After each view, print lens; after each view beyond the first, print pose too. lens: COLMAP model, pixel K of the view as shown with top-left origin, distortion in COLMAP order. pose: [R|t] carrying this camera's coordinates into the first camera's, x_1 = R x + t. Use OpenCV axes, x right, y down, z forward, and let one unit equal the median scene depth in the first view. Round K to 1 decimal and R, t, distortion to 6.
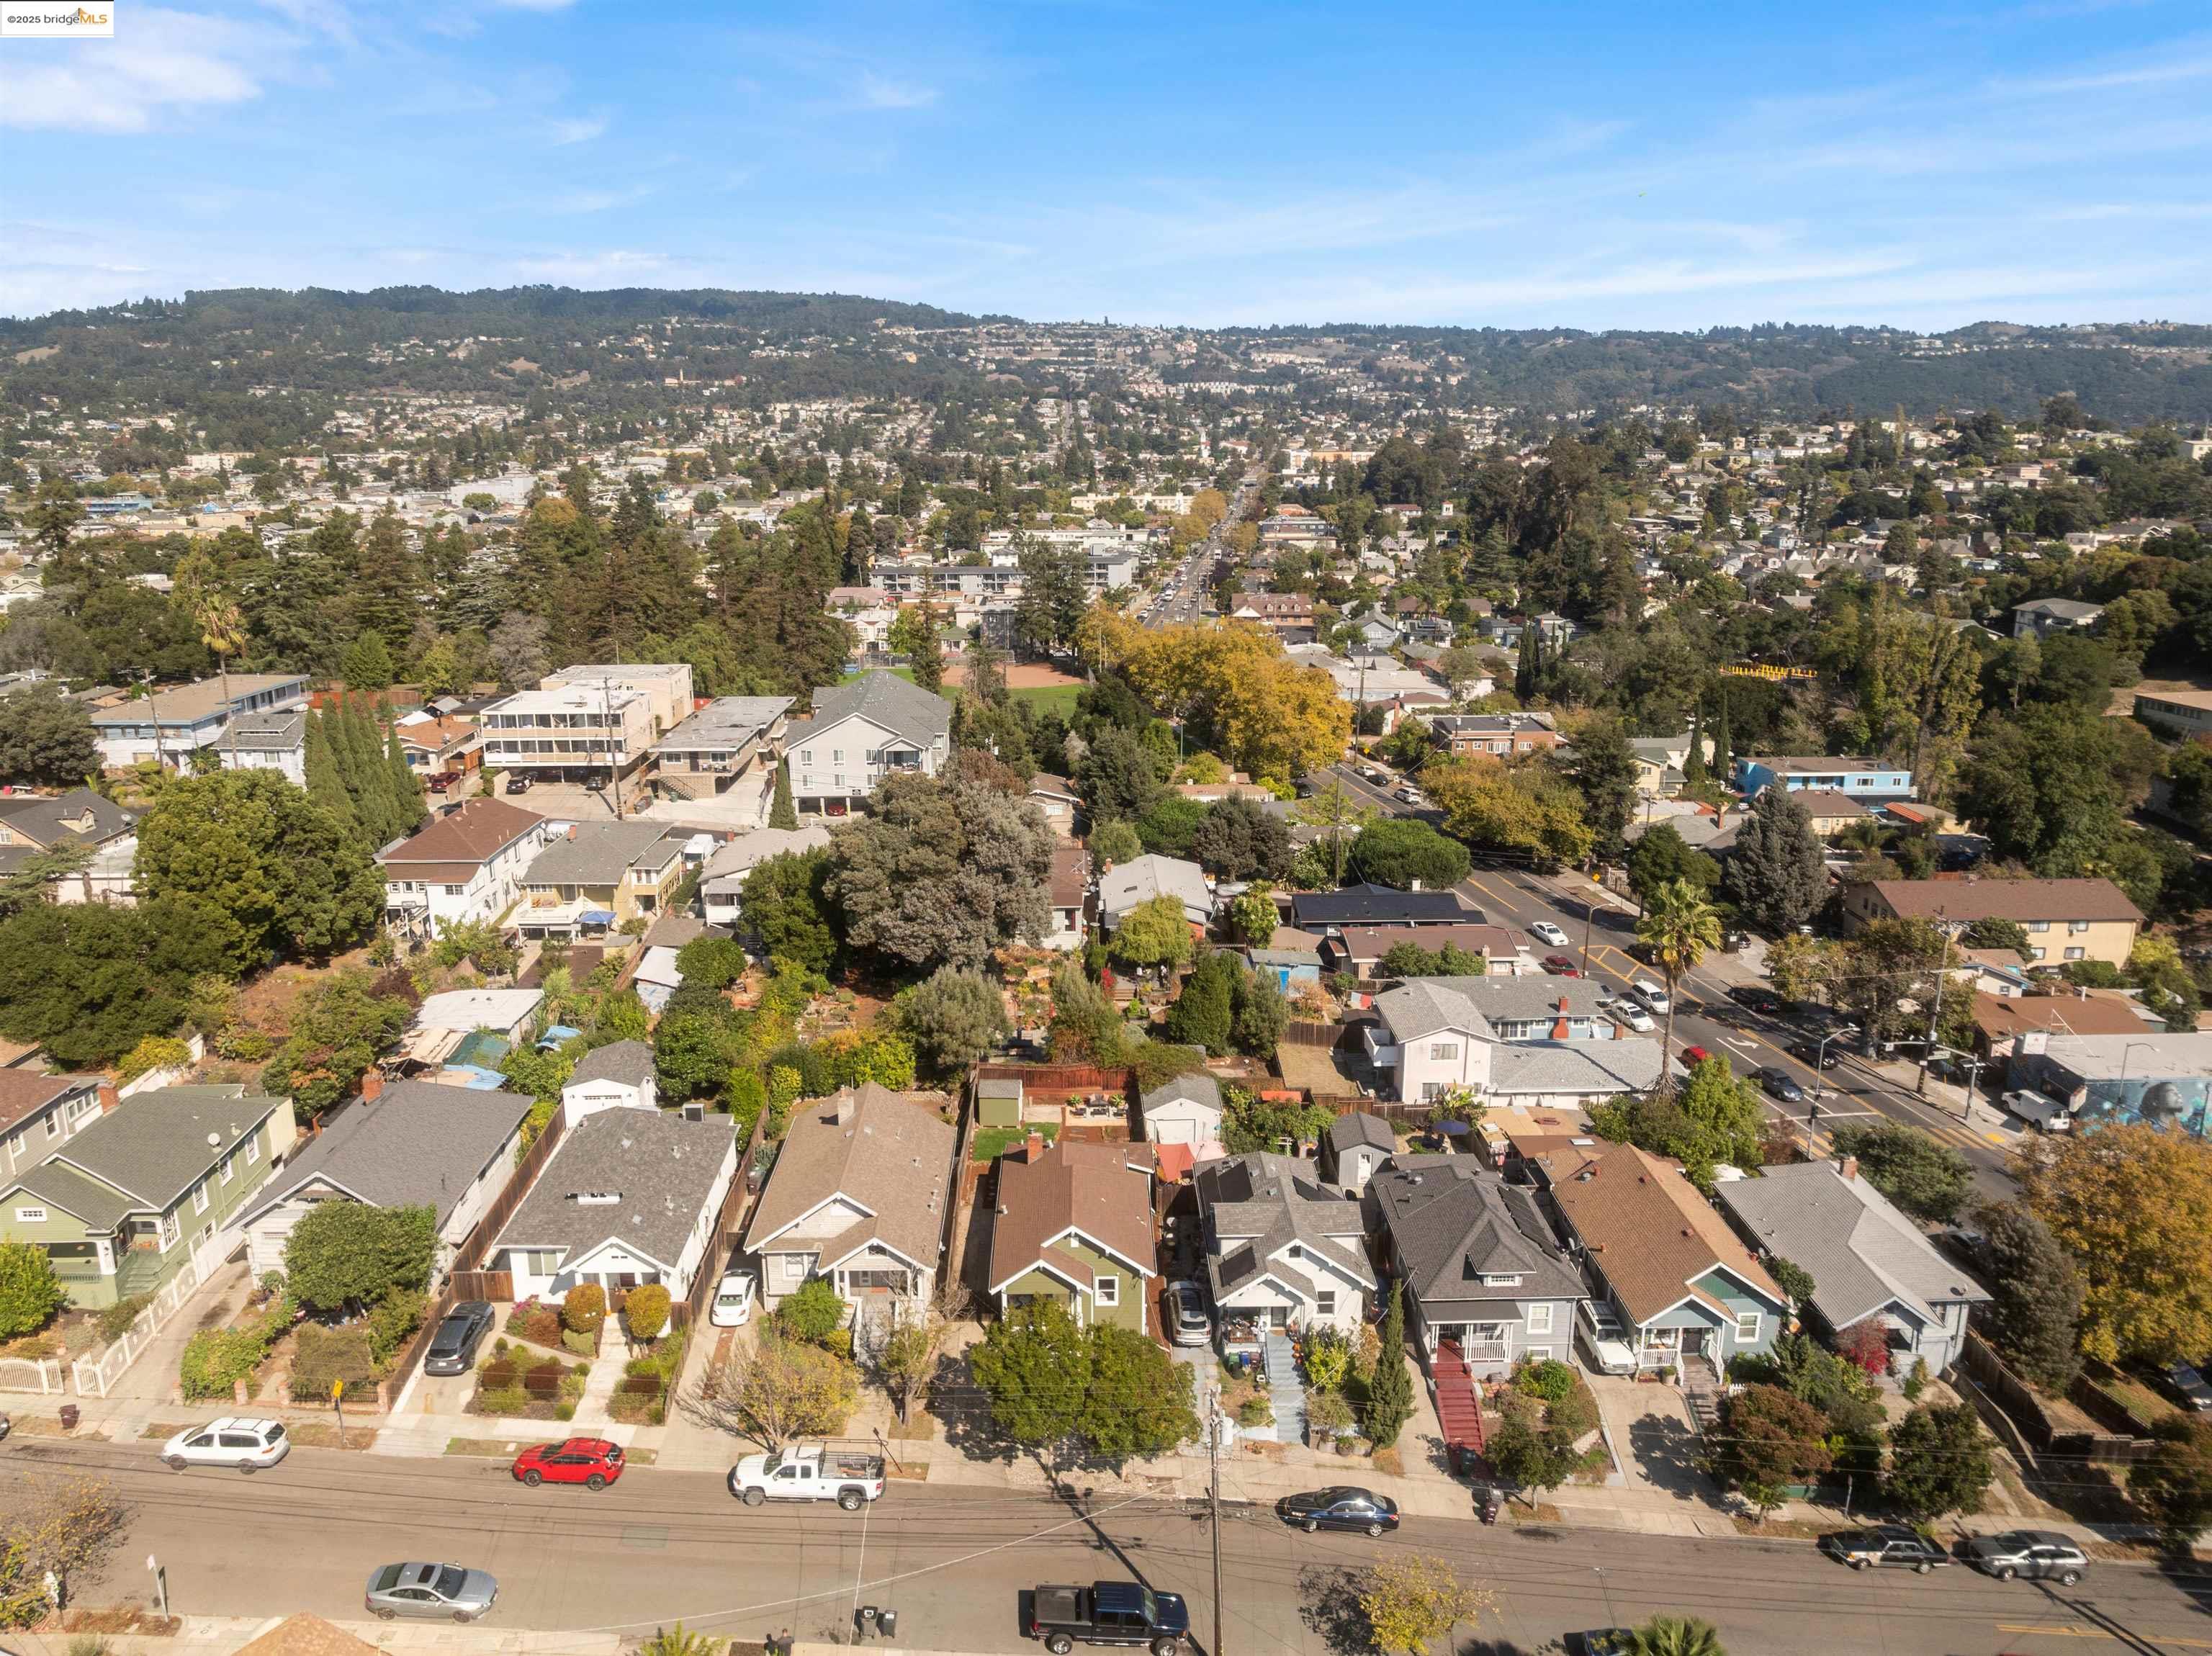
lens RADIAL K [[1560.3, 0, 1106.0], [0, 1560.3, 828.0], [0, 0, 1]] dist [-0.004245, -0.073533]
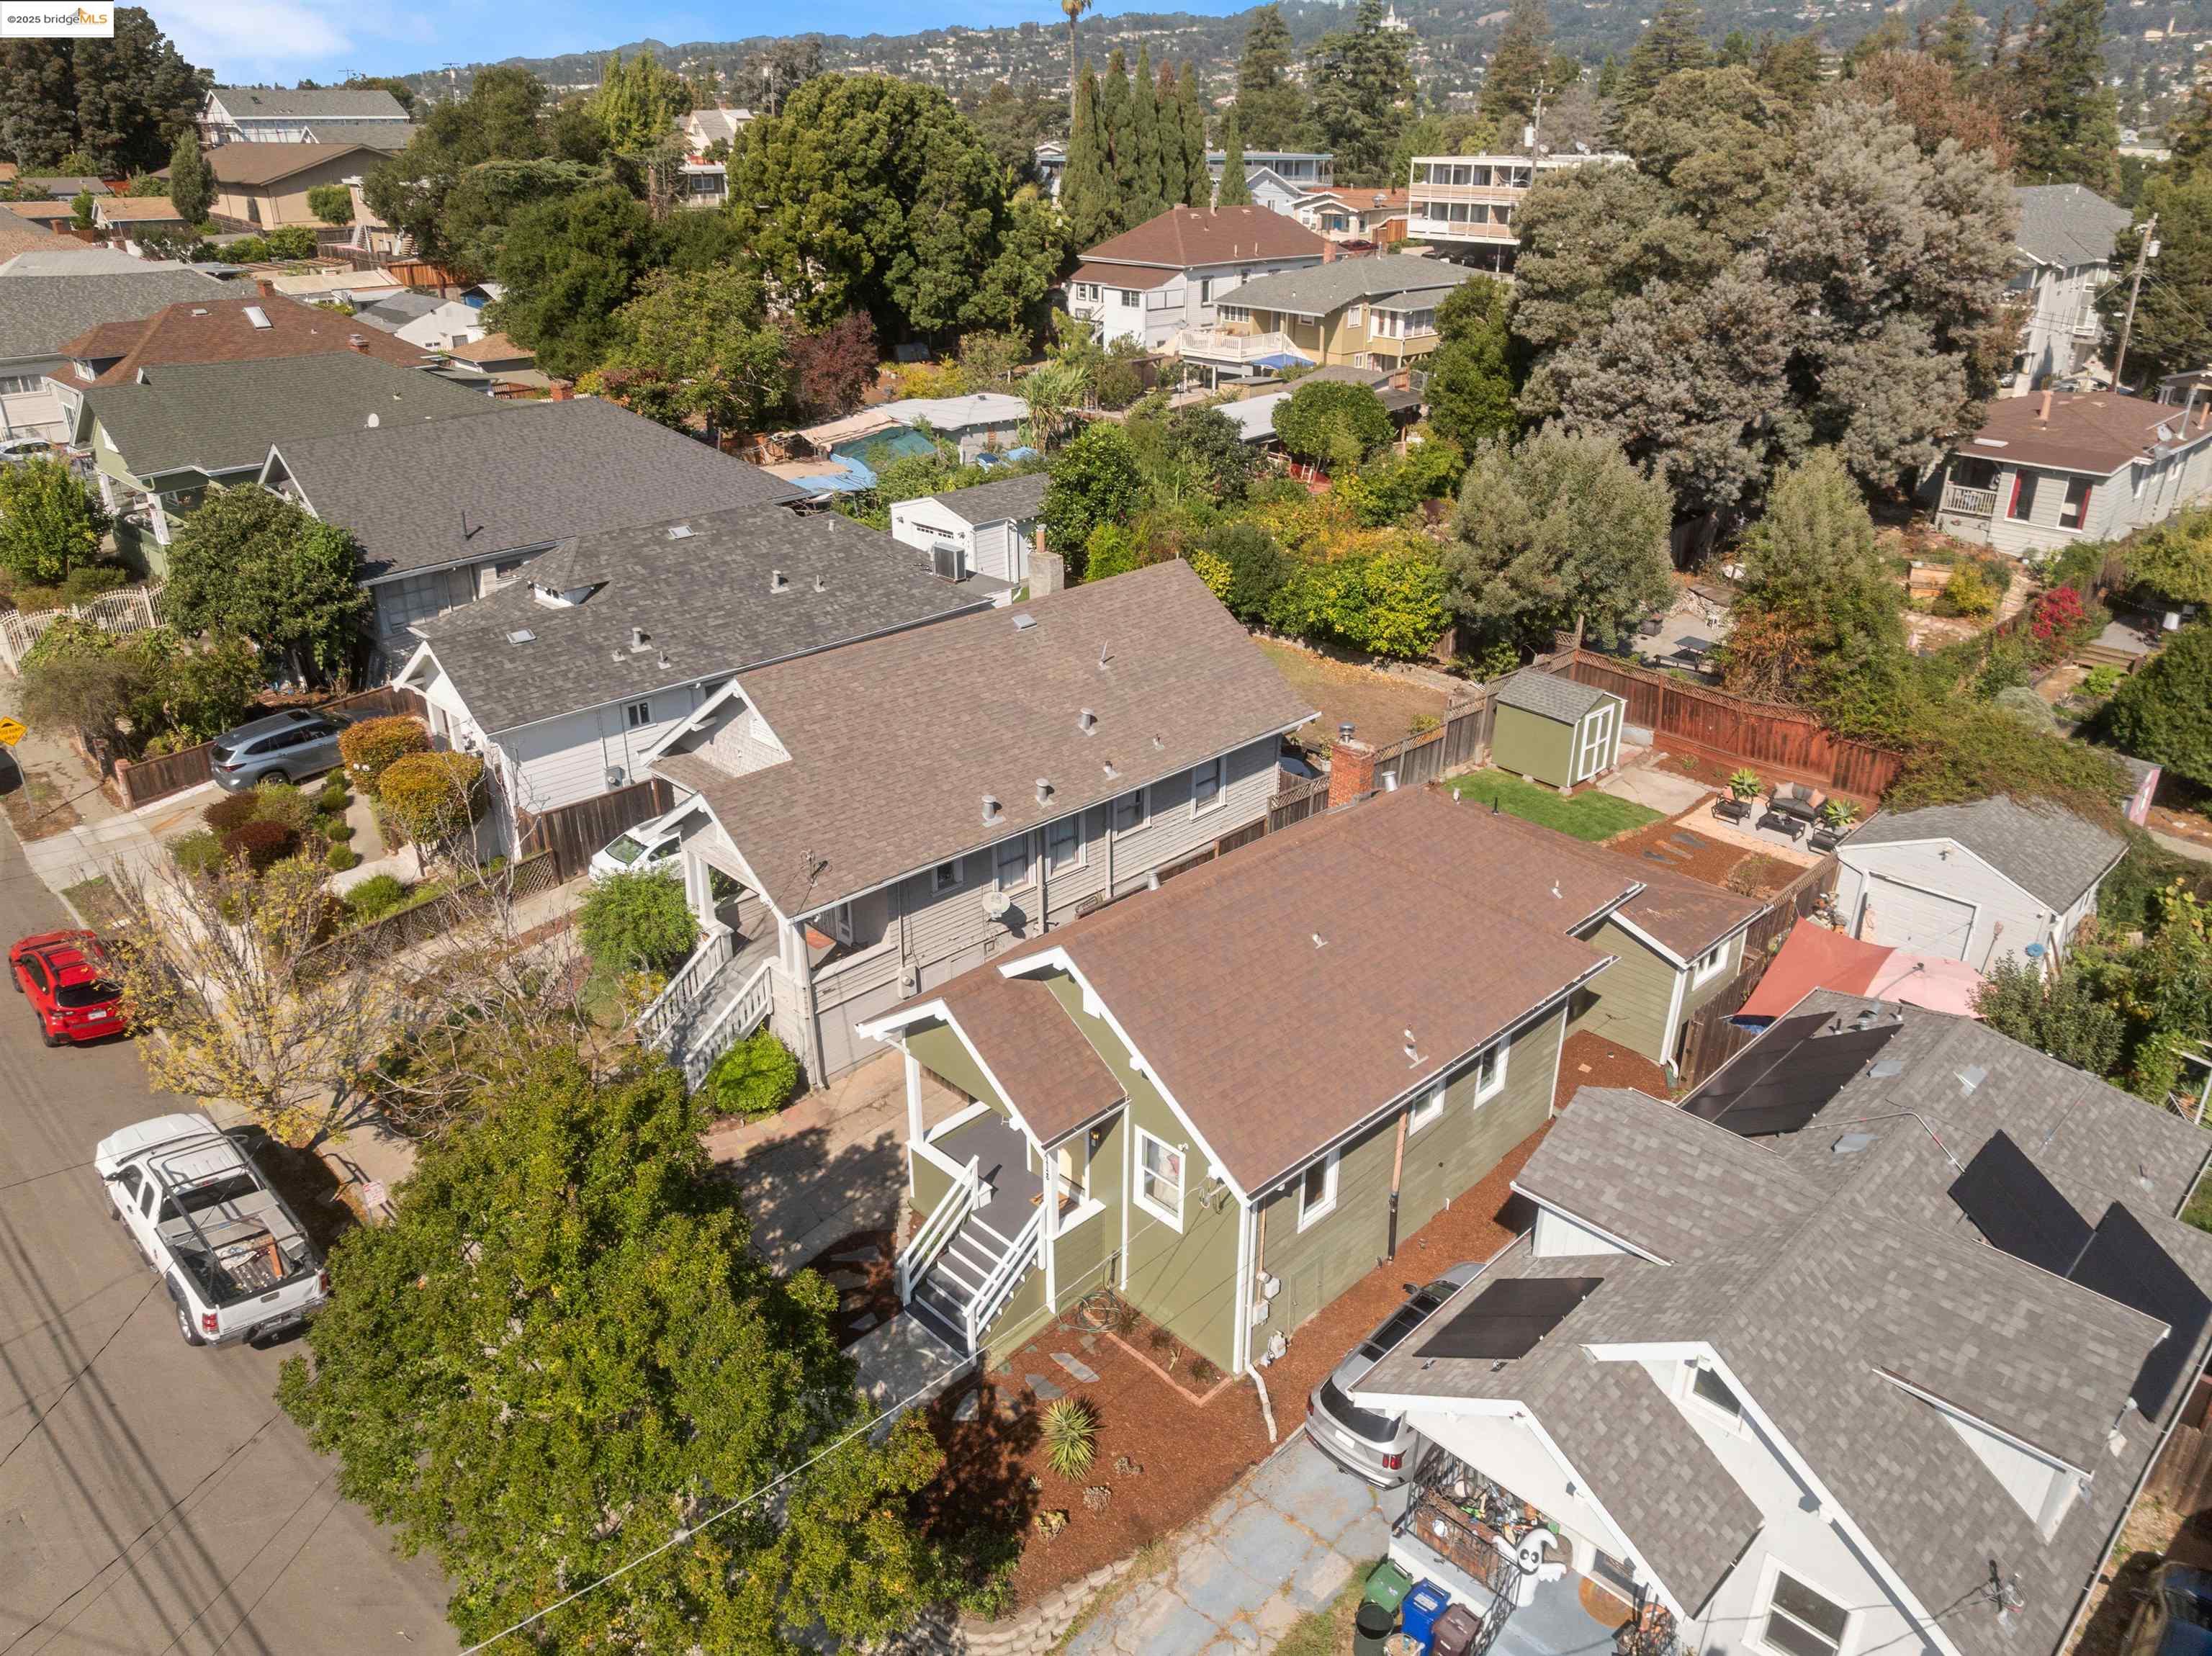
lens RADIAL K [[1554.3, 0, 1106.0], [0, 1554.3, 828.0], [0, 0, 1]] dist [-0.034990, -0.000437]
pose [[0.681531, 0.308468, -0.663598, 0.109254], [-0.180022, 0.949621, 0.256536, 0.083366], [0.709301, -0.055375, 0.702728, 0.443605]]
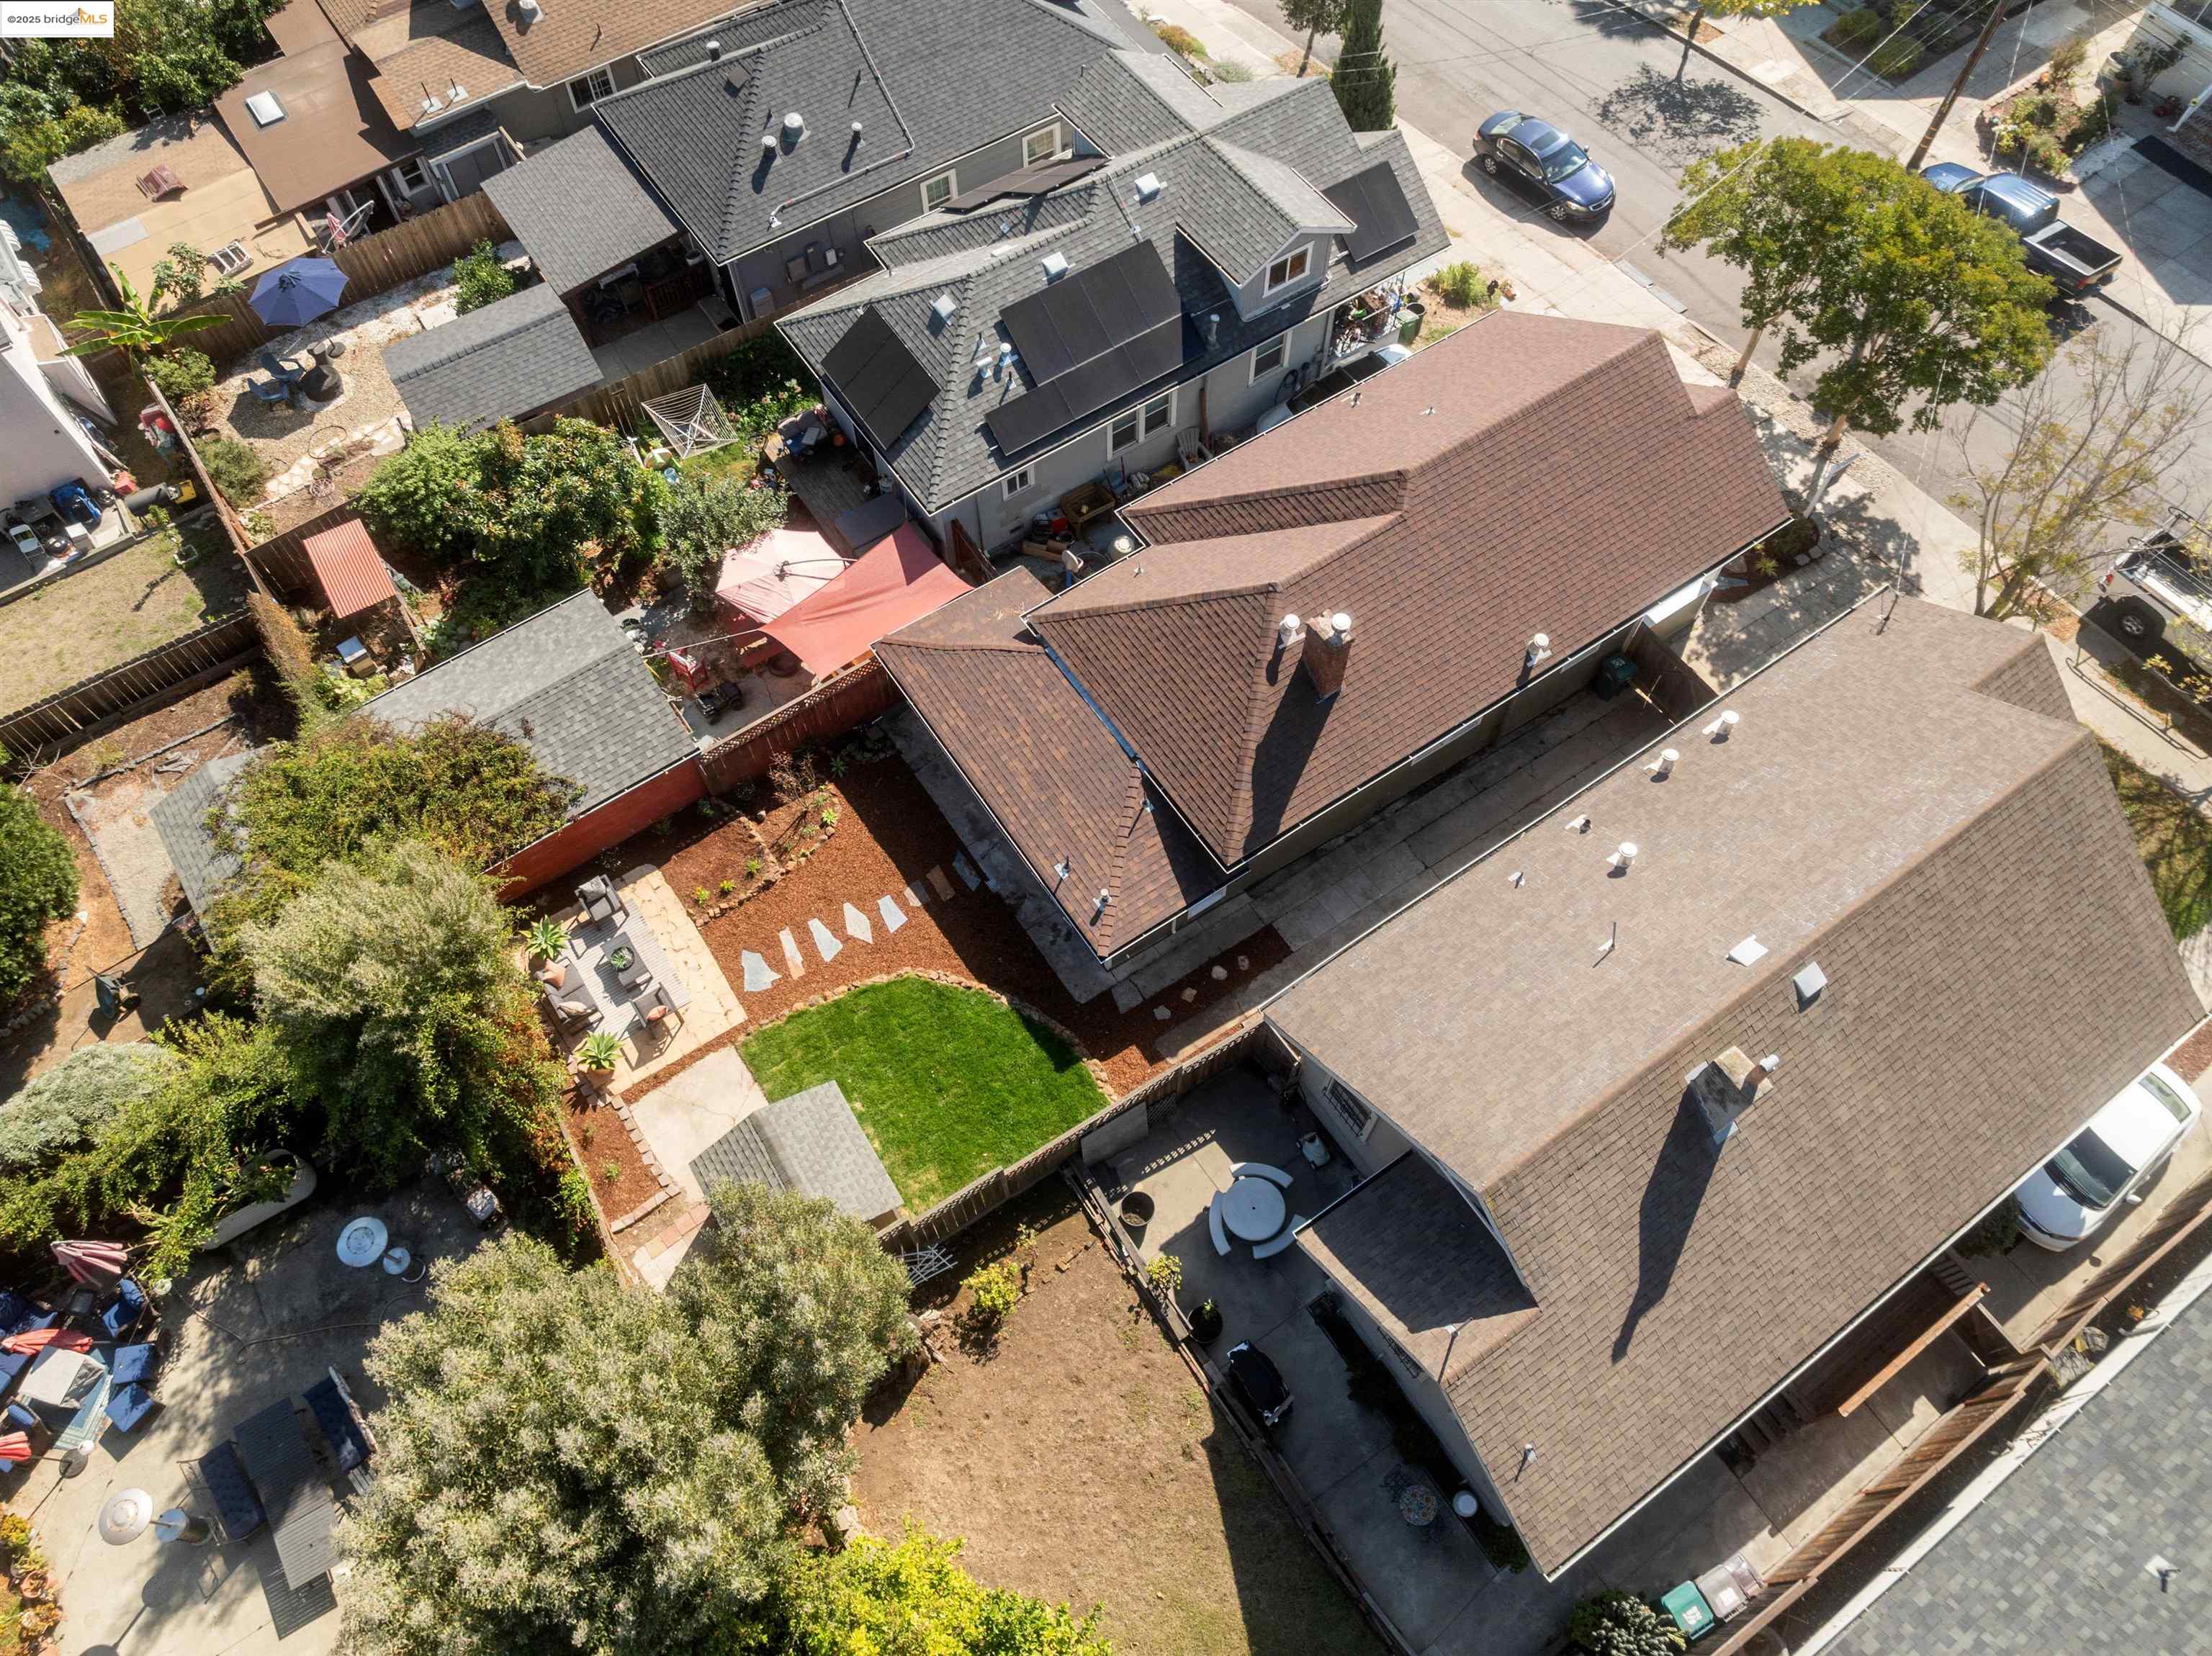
lens RADIAL K [[1554.3, 0, 1106.0], [0, 1554.3, 828.0], [0, 0, 1]] dist [-0.034990, -0.000437]
pose [[-0.544940, -0.745761, 0.383251, -0.114435], [0.200777, 0.327723, 0.923193, -0.067325], [-0.814081, 0.580033, -0.028858, 0.689588]]
